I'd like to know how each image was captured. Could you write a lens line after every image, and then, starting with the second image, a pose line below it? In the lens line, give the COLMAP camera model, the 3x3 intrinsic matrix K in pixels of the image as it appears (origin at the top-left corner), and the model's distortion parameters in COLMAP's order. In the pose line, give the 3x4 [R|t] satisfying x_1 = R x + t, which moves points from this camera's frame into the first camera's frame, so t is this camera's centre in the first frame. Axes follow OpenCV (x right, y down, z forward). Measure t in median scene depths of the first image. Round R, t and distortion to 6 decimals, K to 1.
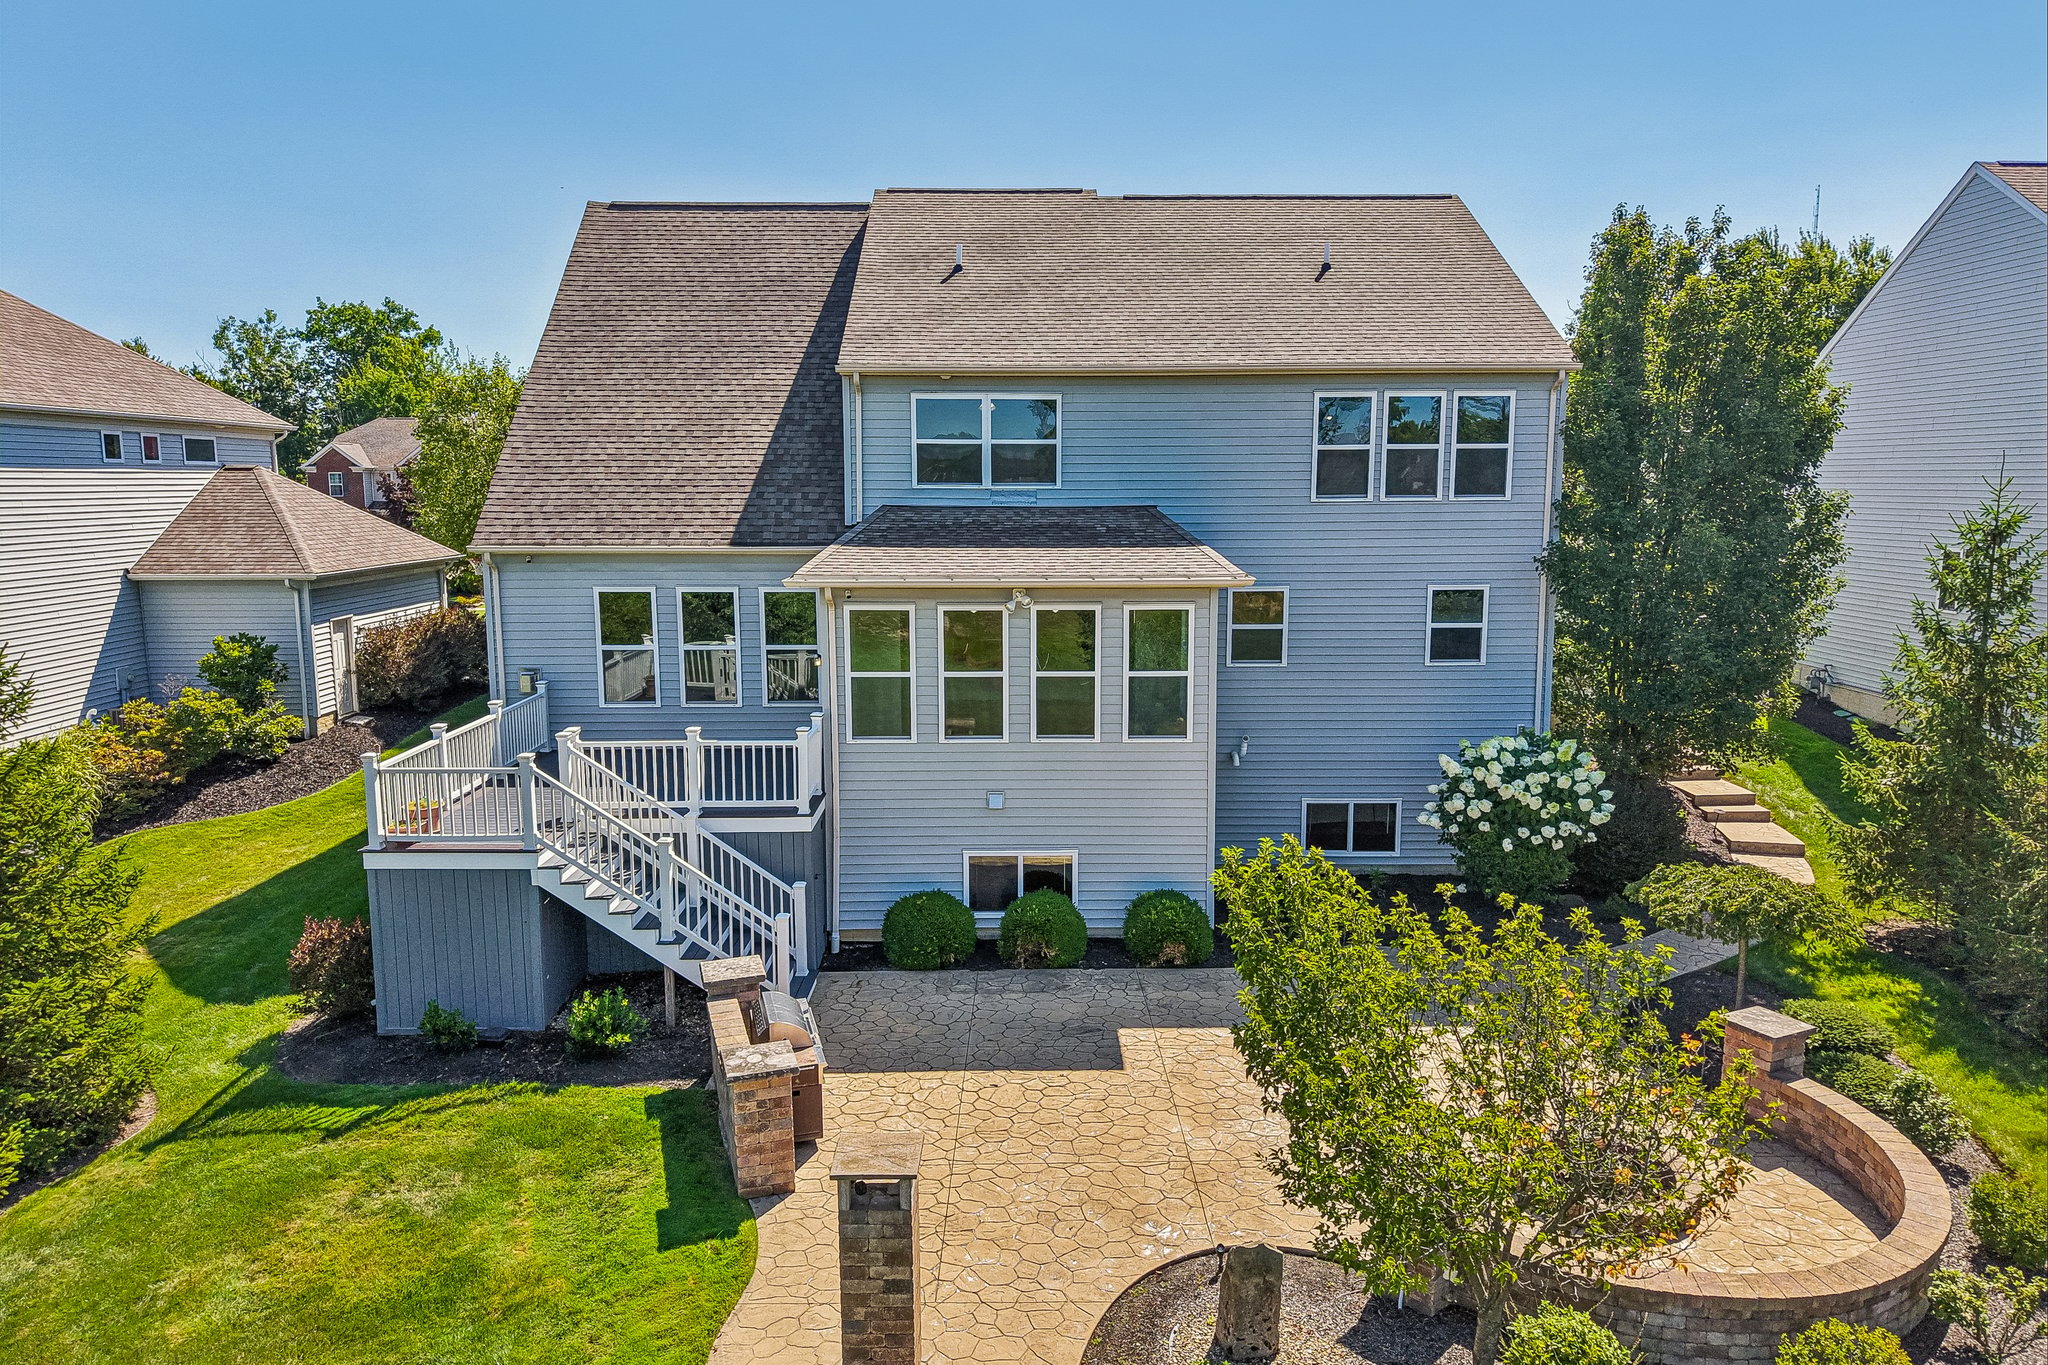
lens RADIAL K [[1373.9, 0, 1021.3], [0, 1373.9, 685.3], [0, 0, 1]] dist [0.005993, -0.008926]
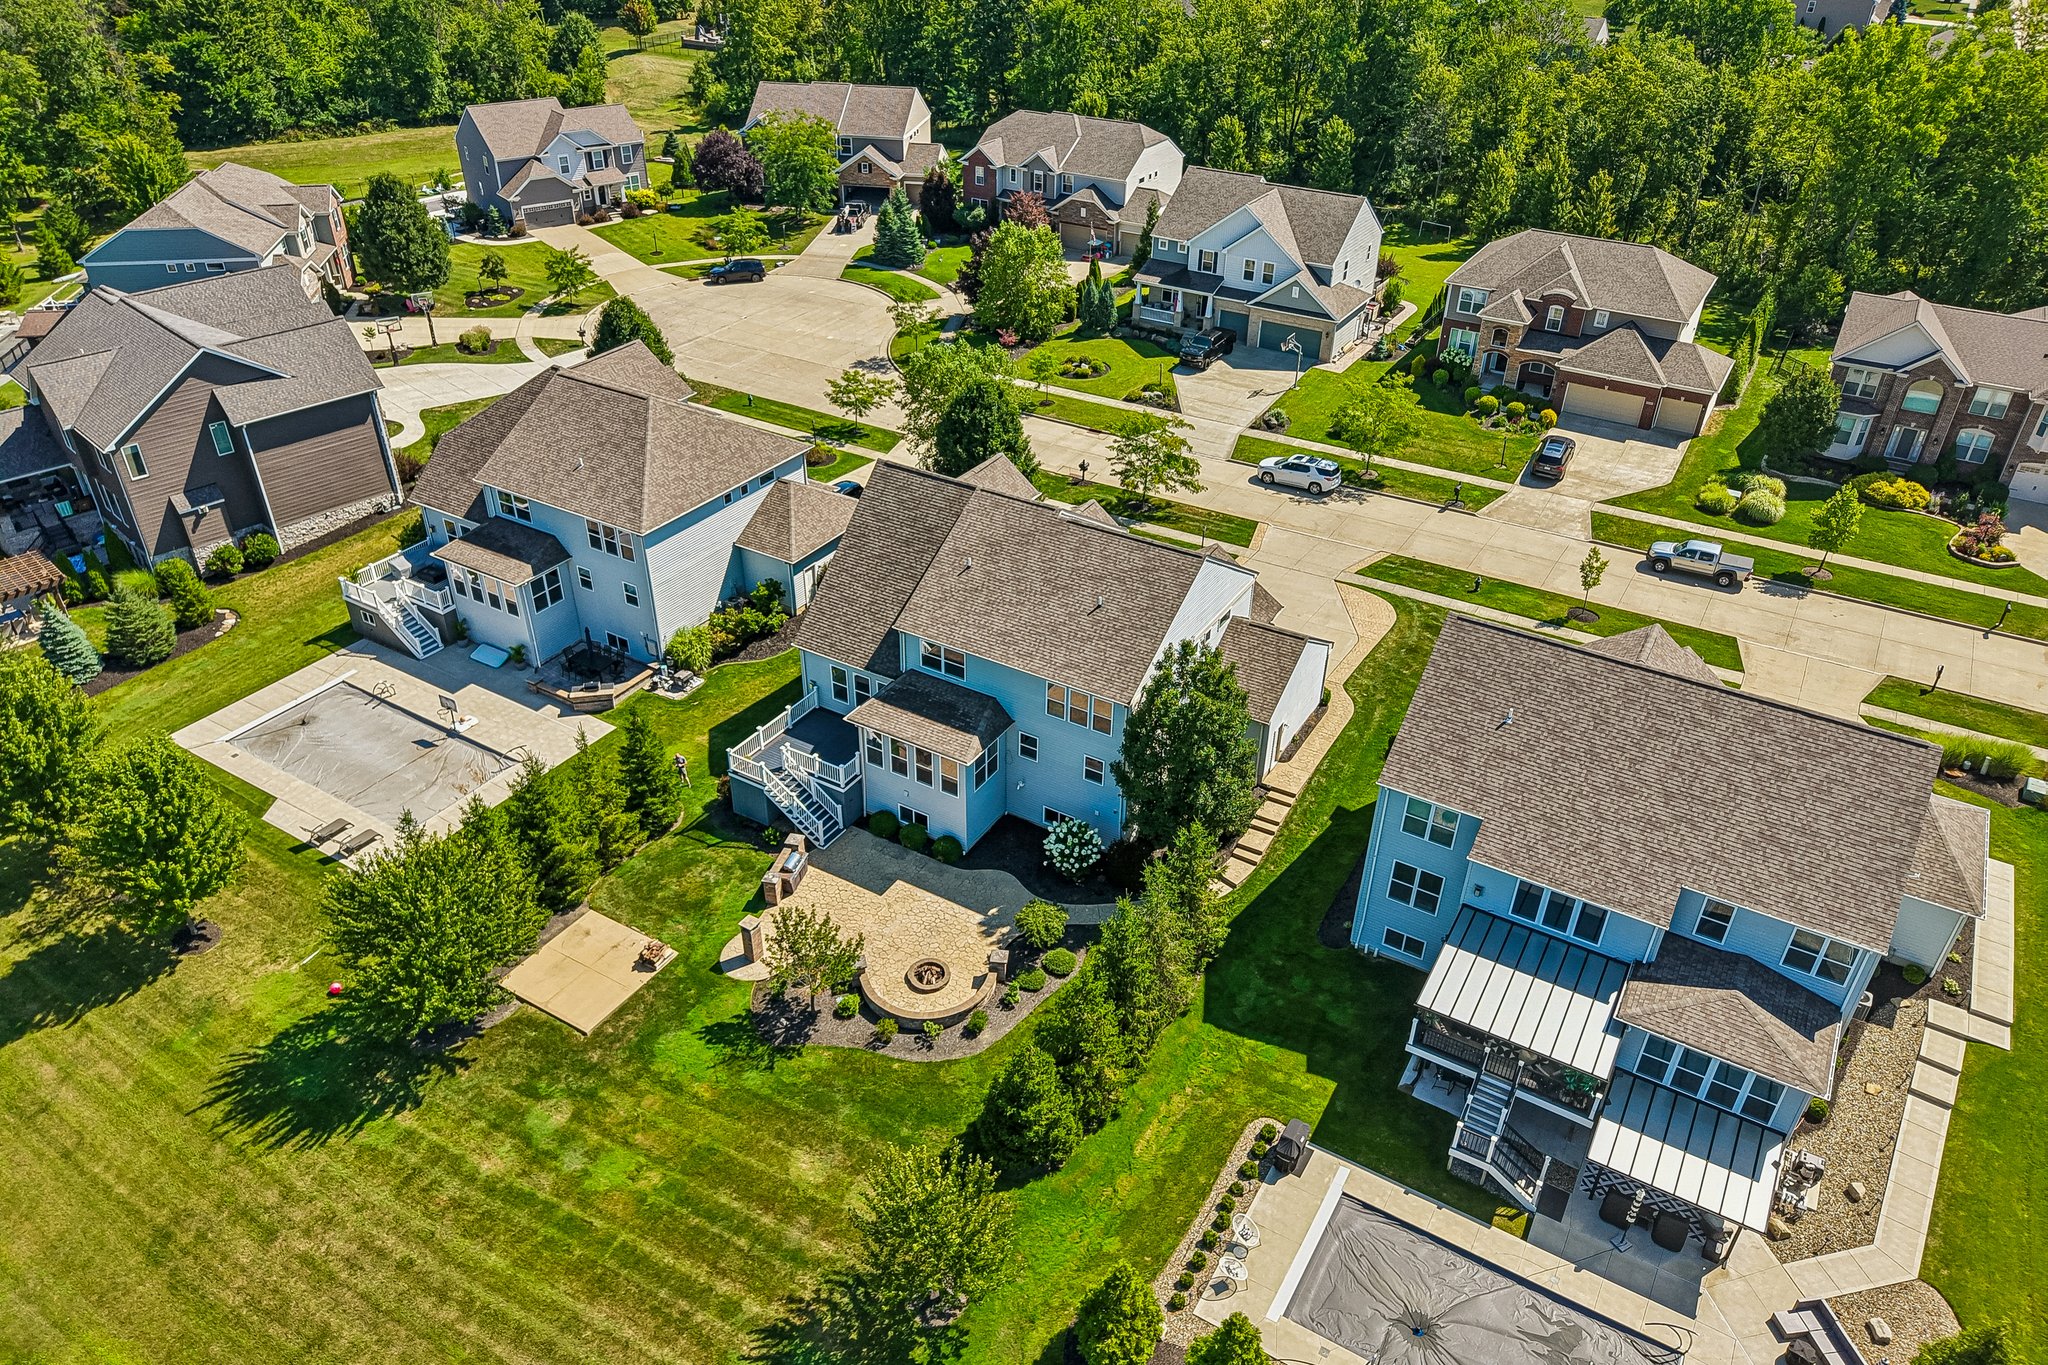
lens RADIAL K [[1373.9, 0, 1029.1], [0, 1373.9, 681.0], [0, 0, 1]] dist [0.005993, -0.008926]
pose [[0.853872, 0.294397, -0.429224, 1.375811], [-0.091724, 0.896871, 0.432677, -1.408510], [0.512338, -0.330080, 0.792816, -1.144464]]
